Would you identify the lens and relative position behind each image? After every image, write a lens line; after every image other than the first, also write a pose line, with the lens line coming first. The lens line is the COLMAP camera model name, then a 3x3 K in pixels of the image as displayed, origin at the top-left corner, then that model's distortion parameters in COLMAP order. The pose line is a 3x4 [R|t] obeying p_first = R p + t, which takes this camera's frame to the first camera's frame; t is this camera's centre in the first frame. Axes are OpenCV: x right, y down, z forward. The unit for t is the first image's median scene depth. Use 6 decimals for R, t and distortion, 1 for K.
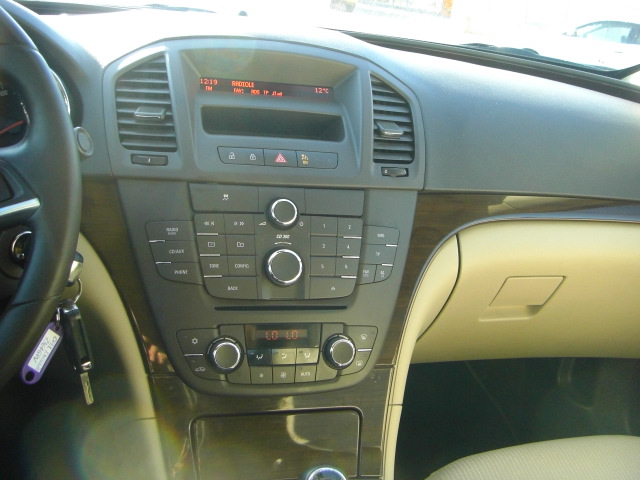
lens RADIAL K [[727.0, 0, 320.5], [0, 727.0, 225.6], [0, 0, 1]] dist [-0.135894, 0.000000]
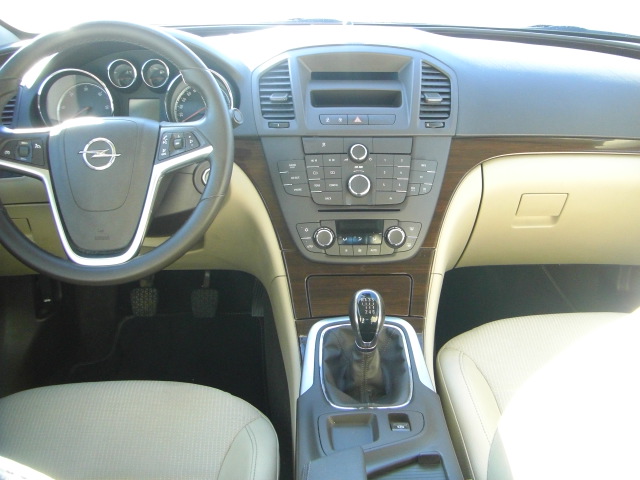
lens RADIAL K [[727.0, 0, 319.8], [0, 727.0, 236.3], [0, 0, 1]] dist [-0.135894, 0.000000]
pose [[0.964797, -0.019351, -0.262282, 0.282892], [0.032425, 0.998433, 0.045609, 0.090764], [0.260989, -0.052508, 0.963913, -0.596141]]
